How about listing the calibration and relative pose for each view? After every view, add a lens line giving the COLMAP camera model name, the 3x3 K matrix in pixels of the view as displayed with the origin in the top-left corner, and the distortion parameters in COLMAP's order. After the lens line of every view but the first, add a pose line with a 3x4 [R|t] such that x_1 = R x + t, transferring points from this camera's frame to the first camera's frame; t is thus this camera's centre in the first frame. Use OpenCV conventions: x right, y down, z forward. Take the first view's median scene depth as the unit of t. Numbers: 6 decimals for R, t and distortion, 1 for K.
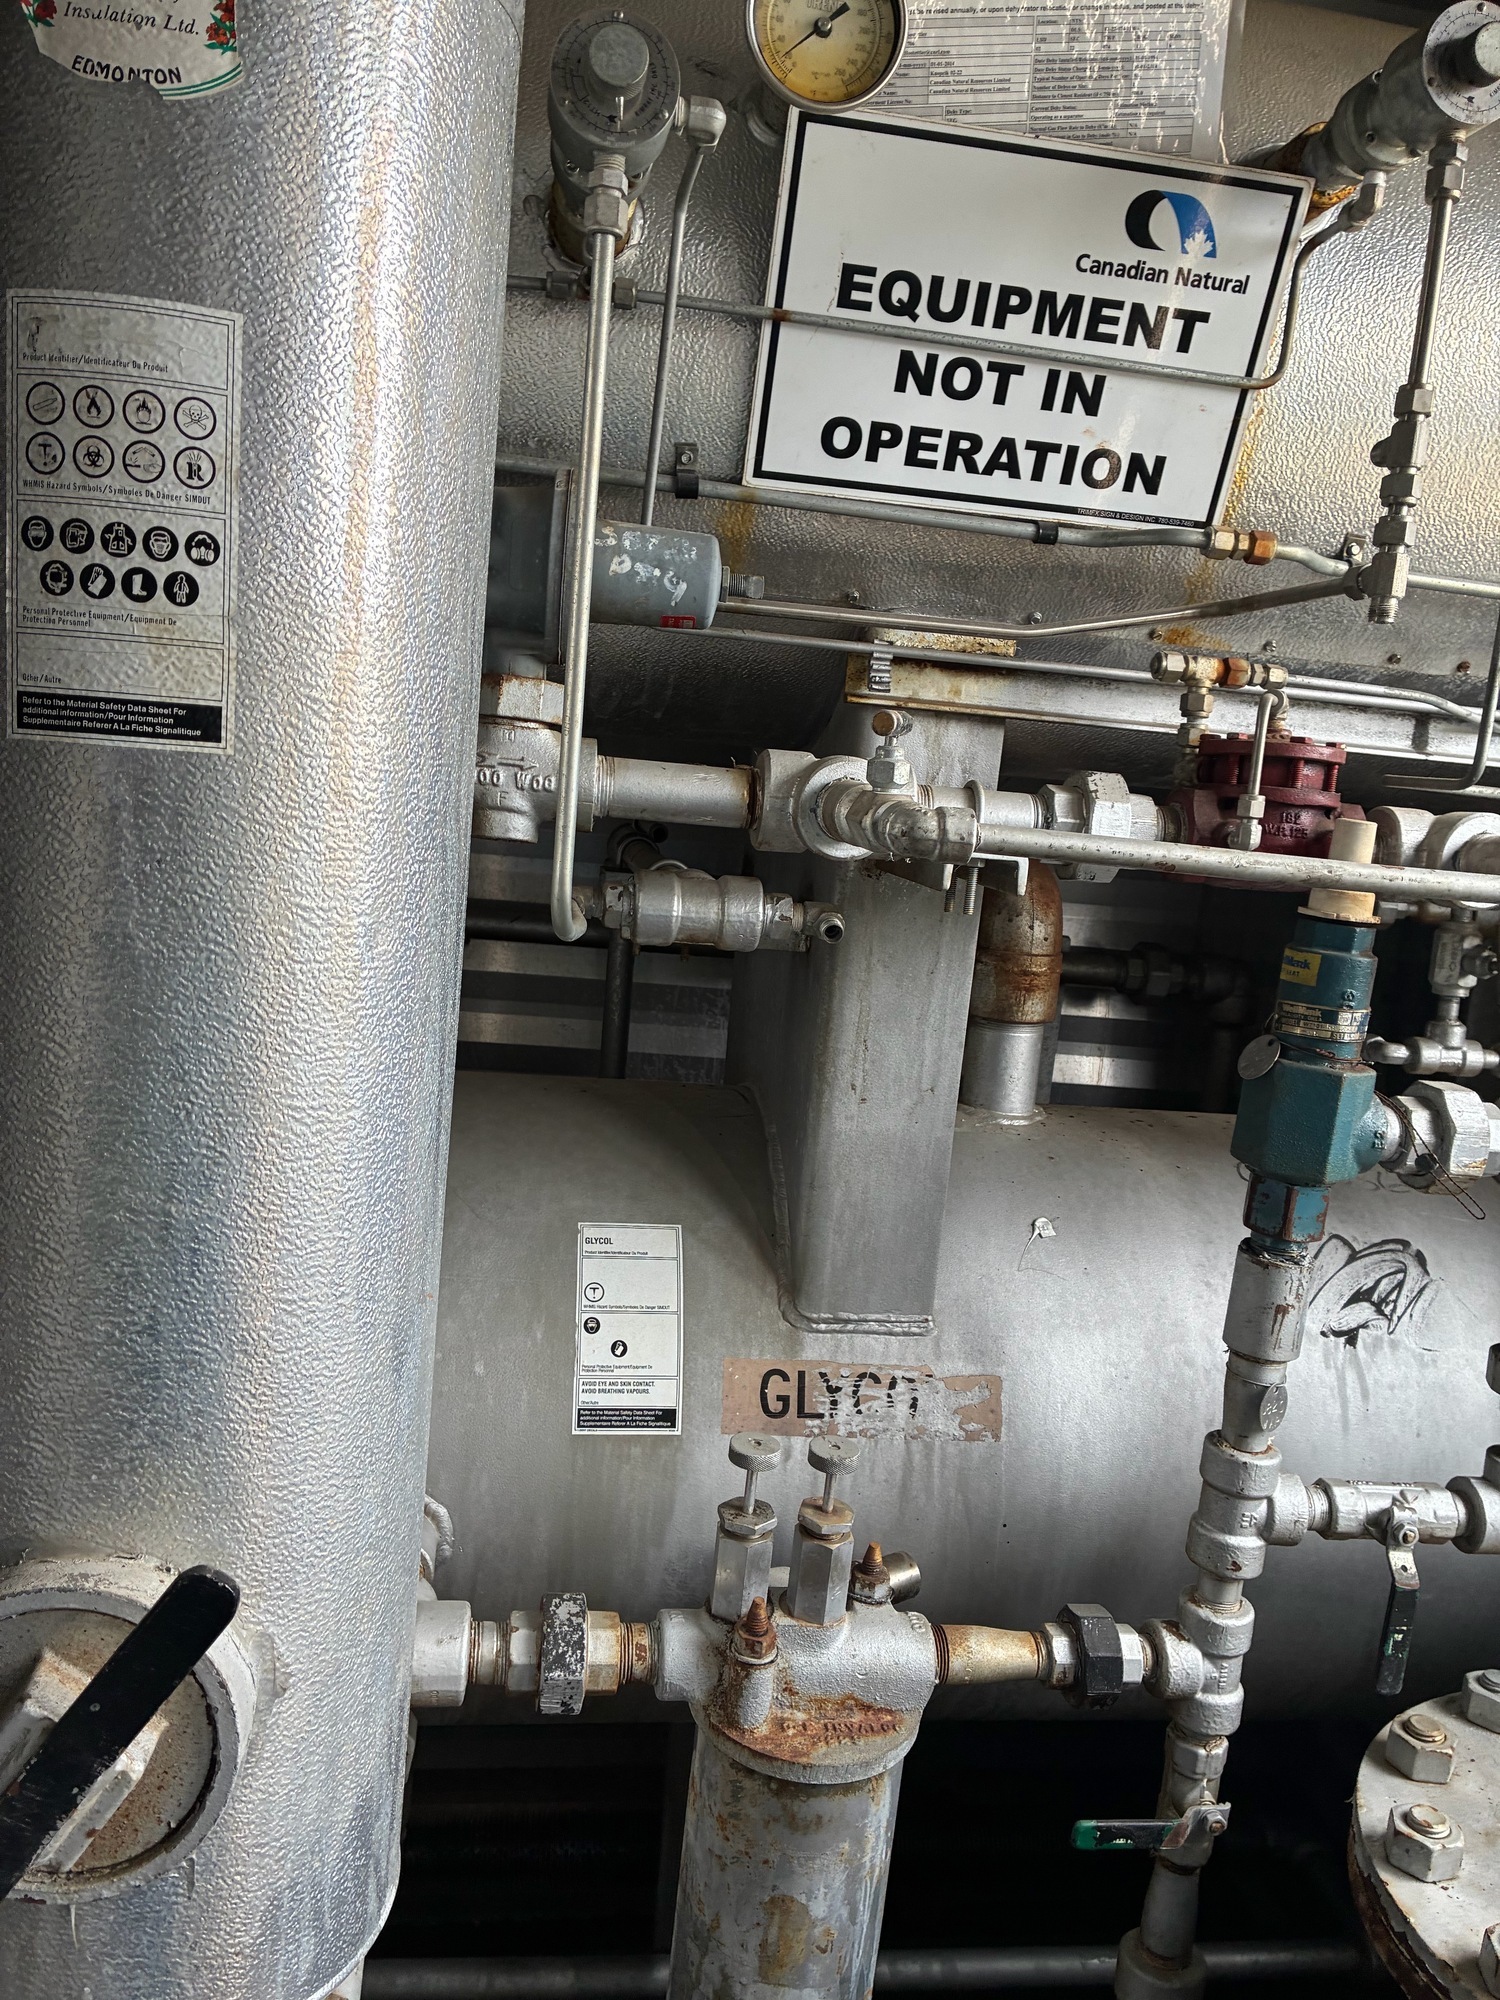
lens RADIAL K [[1530.0, 0, 730.1], [0, 1530.0, 991.4], [0, 0, 1]] dist [0.051164, -0.056884]
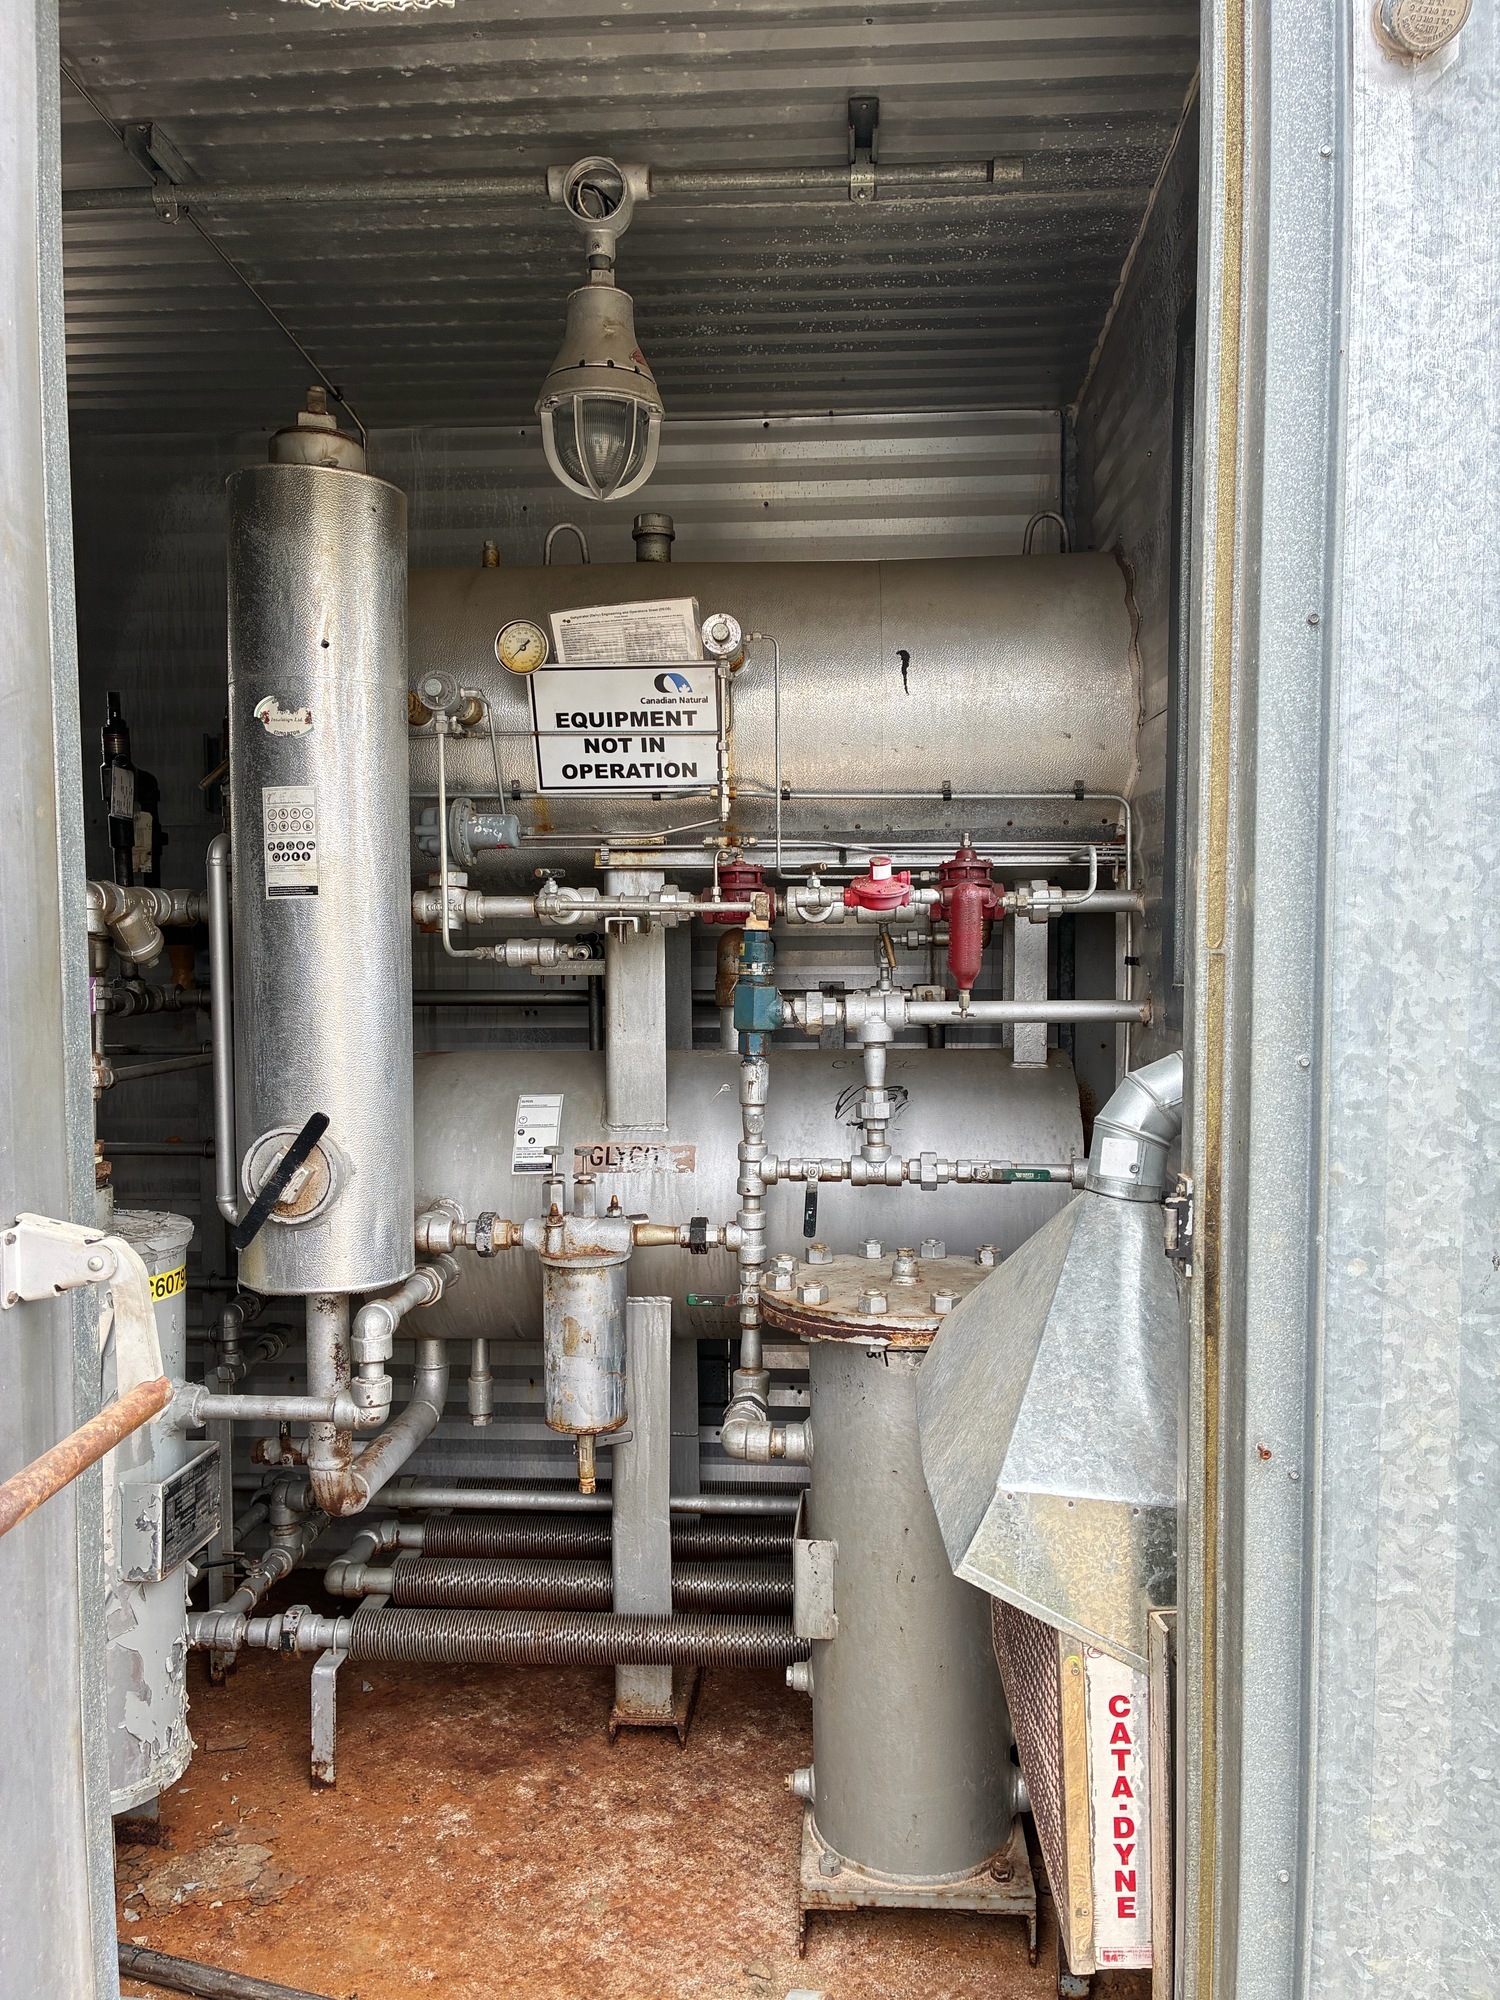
lens RADIAL K [[1530.0, 0, 768.3], [0, 1530.0, 1019.3], [0, 0, 1]] dist [0.051164, -0.056884]
pose [[0.975466, -0.087539, -0.201997, 0.916943], [0.064714, 0.991025, -0.116965, 0.403476], [0.210423, 0.101024, 0.972377, -1.484720]]
